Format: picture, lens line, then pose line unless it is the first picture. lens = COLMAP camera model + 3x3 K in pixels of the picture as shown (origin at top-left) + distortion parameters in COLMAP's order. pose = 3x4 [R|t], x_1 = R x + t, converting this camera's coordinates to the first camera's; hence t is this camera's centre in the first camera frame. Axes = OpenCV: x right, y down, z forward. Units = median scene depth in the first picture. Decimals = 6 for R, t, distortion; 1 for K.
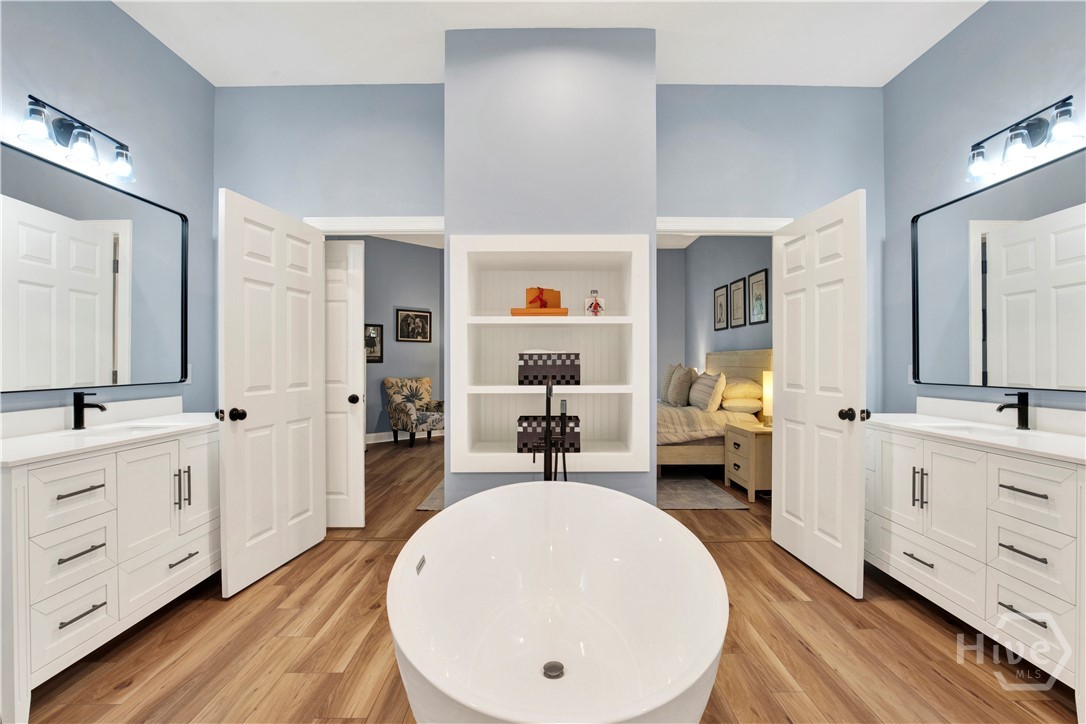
lens RADIAL K [[509.6, 0, 543.0], [0, 509.6, 362.0], [0, 0, 1]] dist [-0.044087, 0.009125]
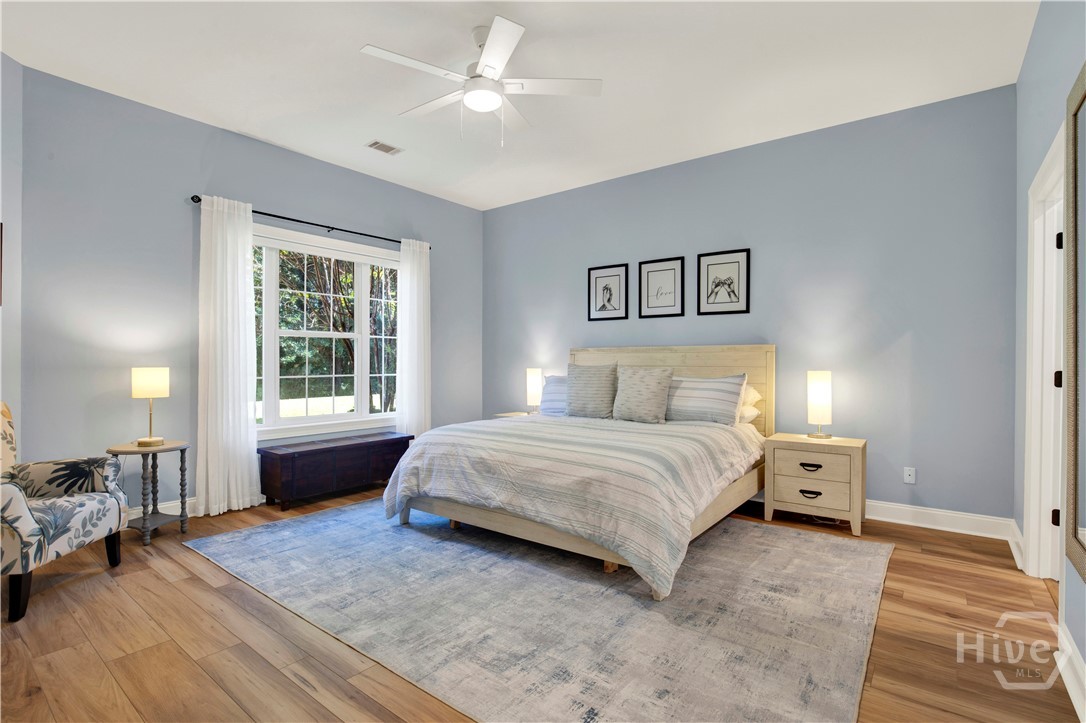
lens RADIAL K [[499.0, 0, 543.0], [0, 499.0, 361.5], [0, 0, 1]] dist [-0.029975, 0.000139]
pose [[0.610448, 0.000225, 0.792057, -0.784134], [0.000105, 1.000000, -0.000366, 0.004960], [-0.792057, 0.000307, 0.610448, 1.429540]]
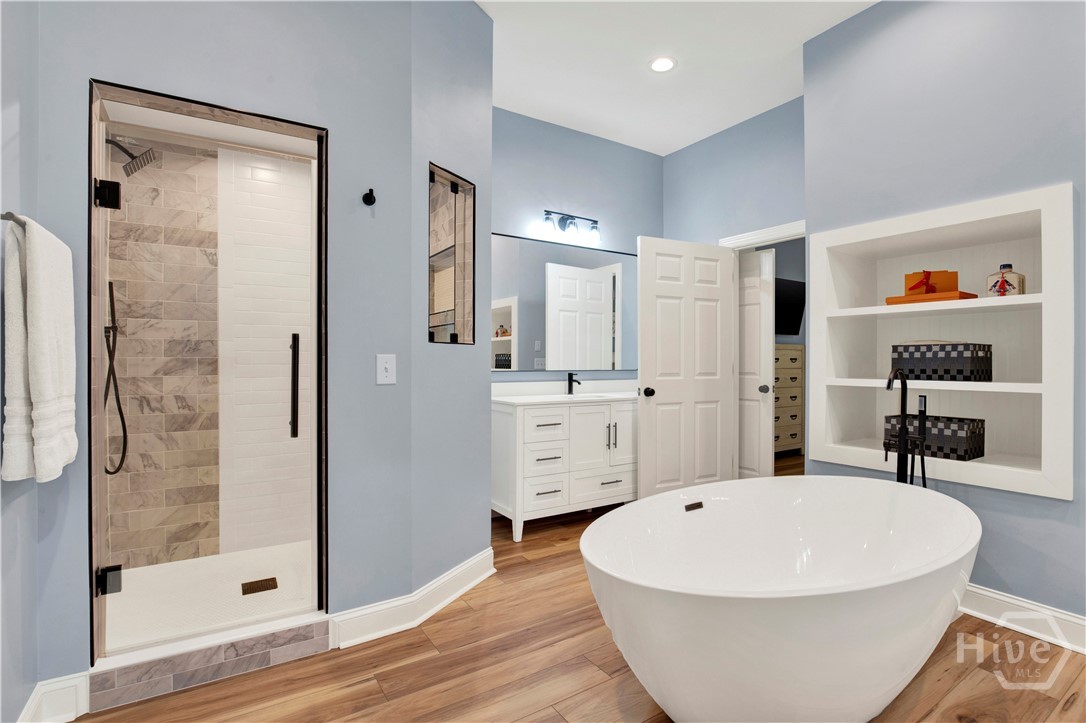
lens RADIAL K [[509.6, 0, 543.0], [0, 509.6, 361.5], [0, 0, 1]] dist [-0.044087, 0.009125]
pose [[0.540881, 0.001377, -0.841098, 0.382862], [-0.011357, 0.999919, -0.005667, 0.025640], [0.841023, 0.012617, 0.540853, -0.028469]]
